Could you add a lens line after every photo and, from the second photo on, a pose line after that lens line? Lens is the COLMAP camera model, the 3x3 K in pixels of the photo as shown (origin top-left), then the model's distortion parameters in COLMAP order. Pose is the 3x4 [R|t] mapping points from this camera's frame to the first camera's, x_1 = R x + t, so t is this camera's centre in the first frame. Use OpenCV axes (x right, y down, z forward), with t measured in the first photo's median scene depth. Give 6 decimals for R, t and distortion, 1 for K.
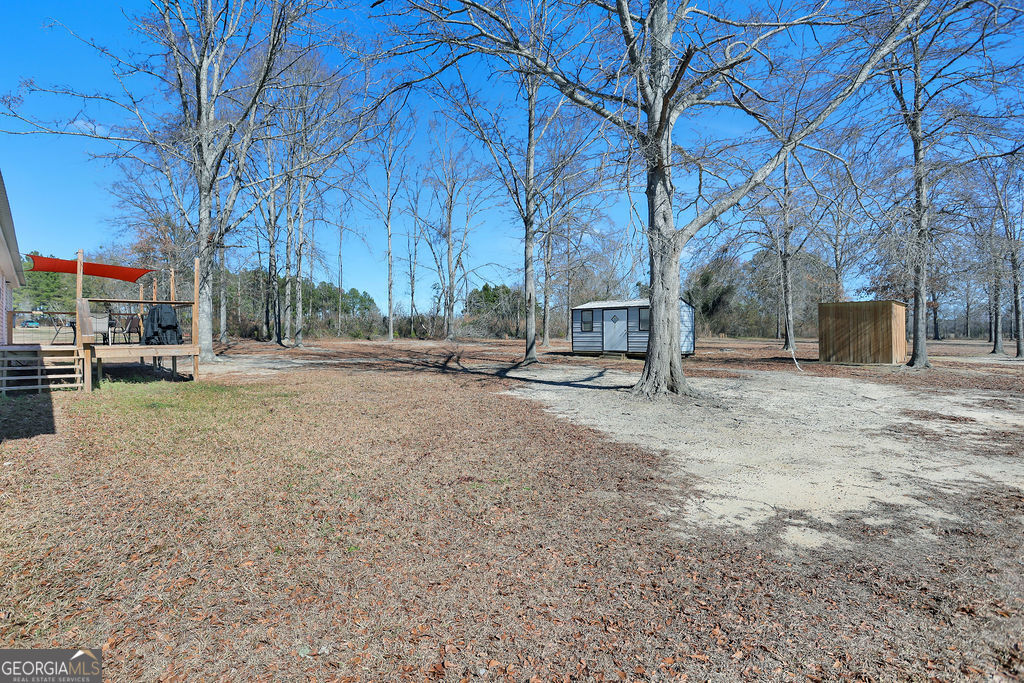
lens RADIAL K [[502.5, 0, 510.4], [0, 502.5, 337.6], [0, 0, 1]] dist [-0.086968, 0.039573]
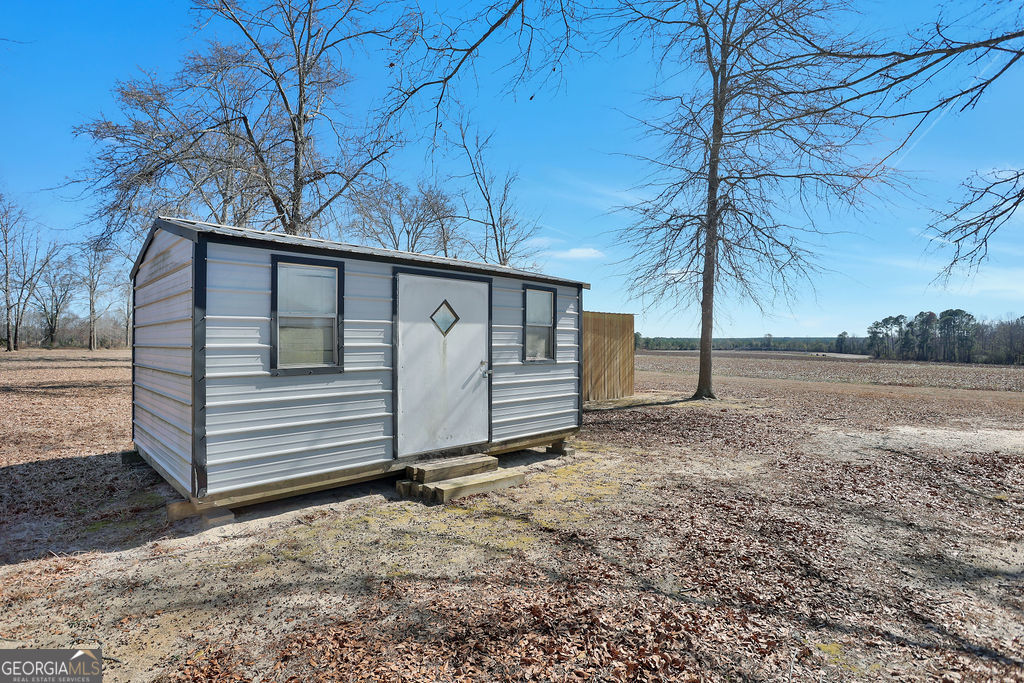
lens RADIAL K [[502.5, 0, 510.4], [0, 502.5, 337.6], [0, 0, 1]] dist [-0.086968, 0.039573]
pose [[-0.138024, 0.005007, 0.990416, -0.029818], [-0.001510, 0.999985, -0.005266, -0.024597], [-0.990428, -0.002222, -0.138014, 0.973309]]
